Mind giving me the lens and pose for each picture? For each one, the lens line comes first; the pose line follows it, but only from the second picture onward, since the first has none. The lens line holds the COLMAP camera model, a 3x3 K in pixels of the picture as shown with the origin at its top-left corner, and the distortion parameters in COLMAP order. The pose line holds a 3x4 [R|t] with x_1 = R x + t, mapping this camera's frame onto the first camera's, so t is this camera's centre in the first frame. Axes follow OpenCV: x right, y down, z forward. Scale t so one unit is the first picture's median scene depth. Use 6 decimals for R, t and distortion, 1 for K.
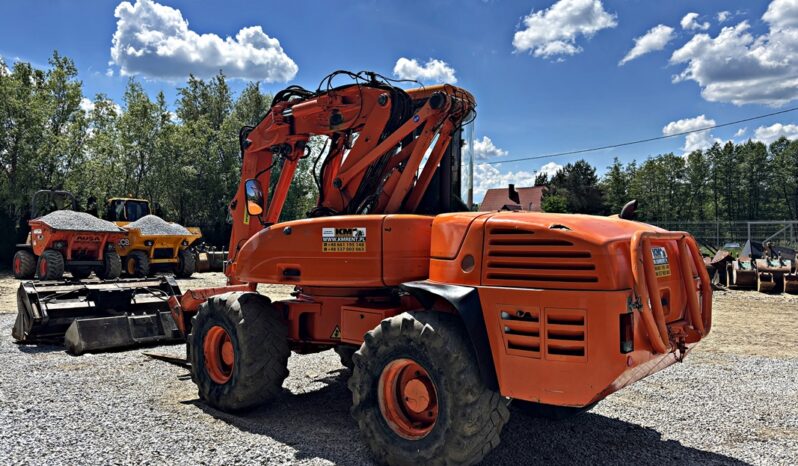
lens RADIAL K [[607.9, 0, 399.2], [0, 607.9, 237.0], [0, 0, 1]] dist [0.014012, -0.002857]
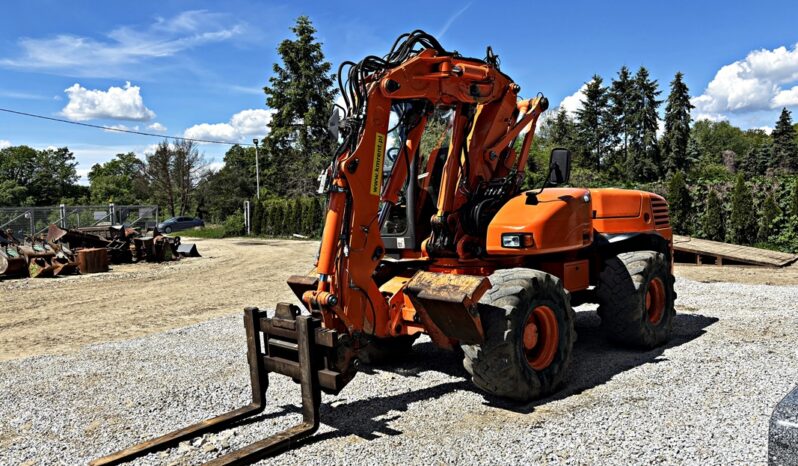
lens RADIAL K [[589.7, 0, 397.8], [0, 589.7, 250.9], [0, 0, 1]] dist [0.026399, -0.001194]
pose [[0.069545, -0.071683, 0.995000, -1.105961], [0.034514, 0.996991, 0.069415, -0.003277], [-0.996982, 0.029514, 0.071809, 1.079636]]
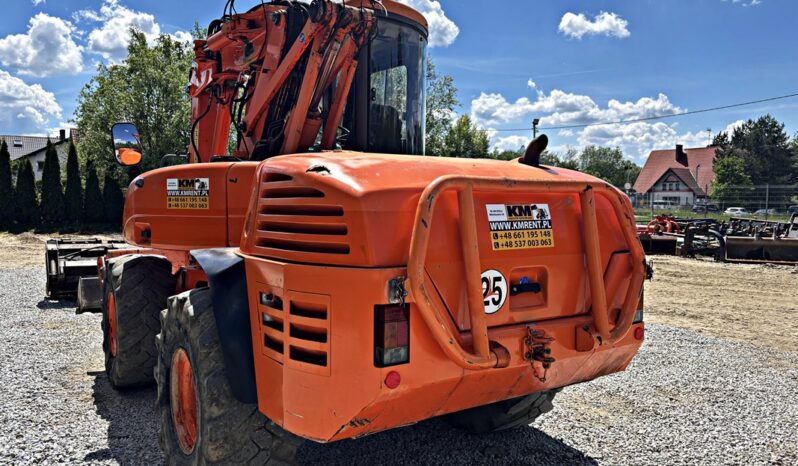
lens RADIAL K [[614.6, 0, 399.0], [0, 614.6, 233.0], [0, 0, 1]] dist [0.038795, -0.069995]
pose [[0.968341, 0.020038, -0.248824, 0.316073], [-0.007706, 0.998698, 0.050435, 0.011087], [0.249511, -0.046920, 0.967235, 0.226268]]
